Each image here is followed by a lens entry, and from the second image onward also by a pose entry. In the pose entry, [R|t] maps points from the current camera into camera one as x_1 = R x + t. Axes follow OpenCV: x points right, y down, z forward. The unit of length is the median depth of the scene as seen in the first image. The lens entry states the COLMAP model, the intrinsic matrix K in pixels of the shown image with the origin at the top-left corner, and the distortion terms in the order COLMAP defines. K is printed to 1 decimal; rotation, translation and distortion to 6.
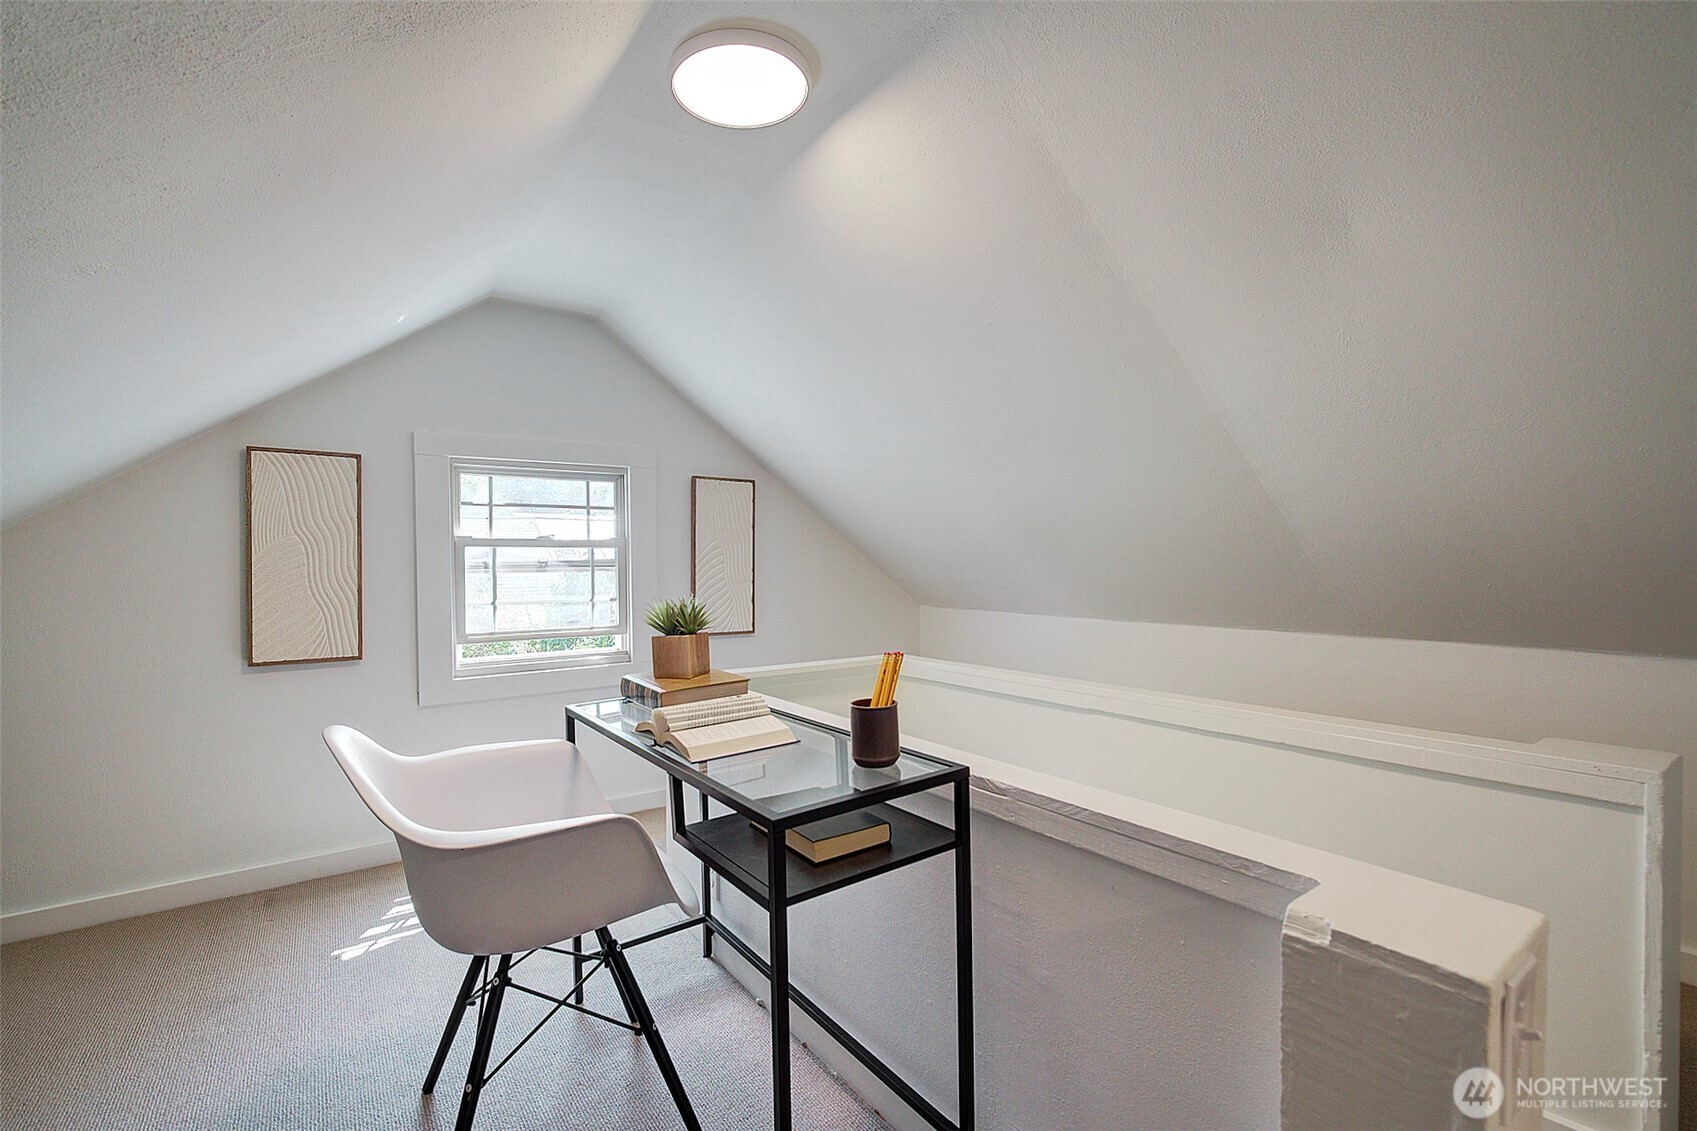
lens RADIAL K [[740.3, 0, 847.7], [0, 740.3, 573.6], [0, 0, 1]] dist [-0.017410, 0.002645]
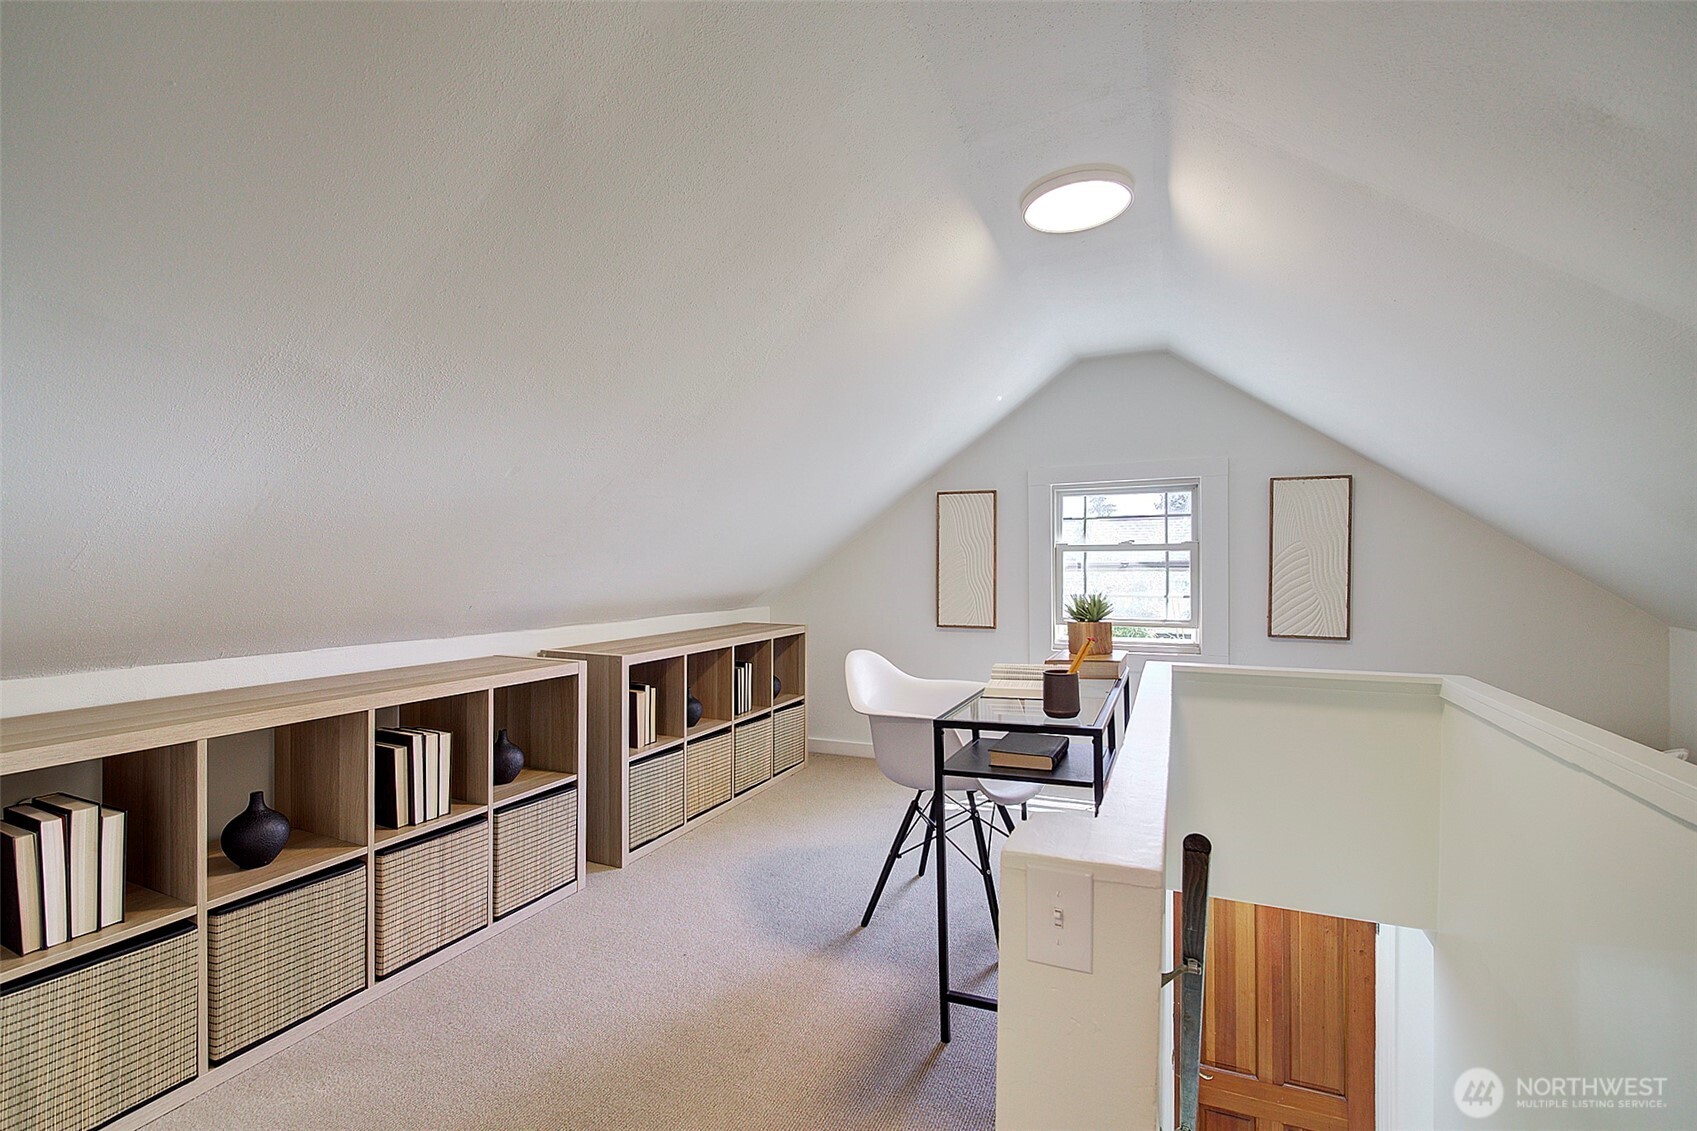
lens RADIAL K [[740.3, 0, 856.5], [0, 740.3, 558.8], [0, 0, 1]] dist [-0.017410, 0.002645]
pose [[0.507142, -0.003101, -0.861857, 0.407414], [-0.013316, 0.999846, -0.011434, -0.002767], [0.861760, 0.017275, 0.507022, 0.003314]]
